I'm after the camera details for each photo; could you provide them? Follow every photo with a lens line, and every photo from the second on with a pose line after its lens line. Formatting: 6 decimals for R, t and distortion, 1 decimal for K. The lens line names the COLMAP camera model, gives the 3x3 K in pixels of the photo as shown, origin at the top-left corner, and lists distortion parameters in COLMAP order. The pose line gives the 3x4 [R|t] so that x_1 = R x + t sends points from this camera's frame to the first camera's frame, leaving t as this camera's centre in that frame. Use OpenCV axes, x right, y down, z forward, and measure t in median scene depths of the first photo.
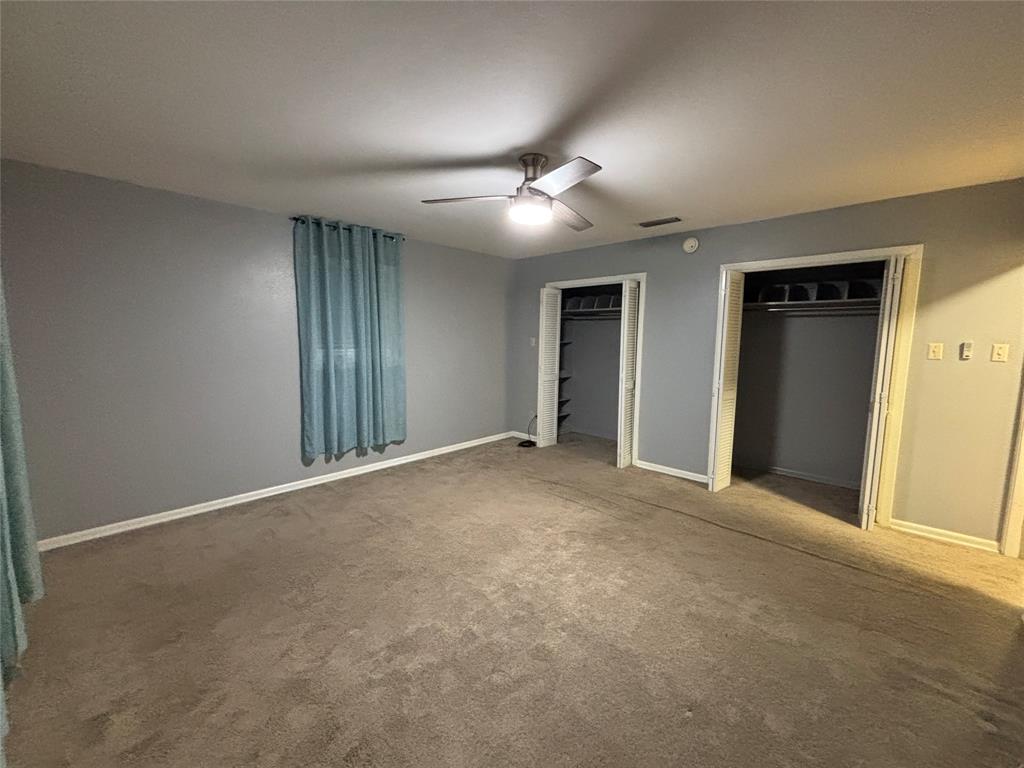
lens RADIAL K [[416.4, 0, 510.9], [0, 416.4, 382.1], [0, 0, 1]] dist [0.000860, 0.000734]
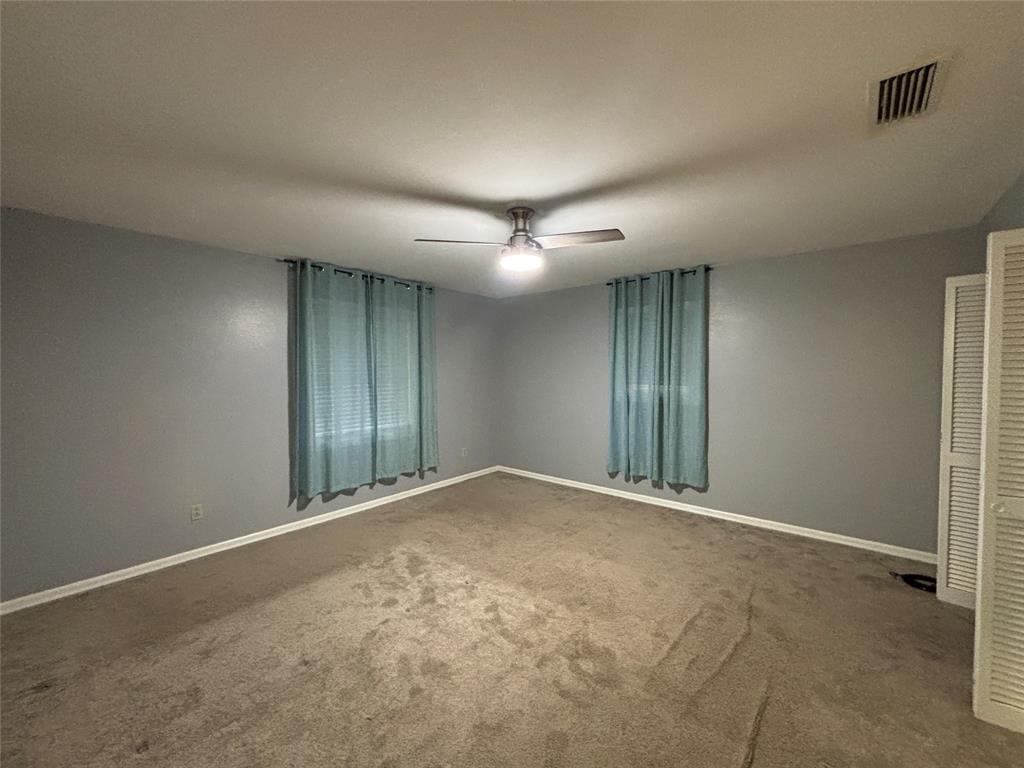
lens RADIAL K [[416.4, 0, 511.8], [0, 416.4, 382.4], [0, 0, 1]] dist [0.000860, 0.000734]
pose [[0.084525, 0.036360, -0.995758, 0.673831], [-0.115097, 0.993001, 0.026489, -0.073782], [0.989752, 0.112369, 0.088119, 0.551308]]
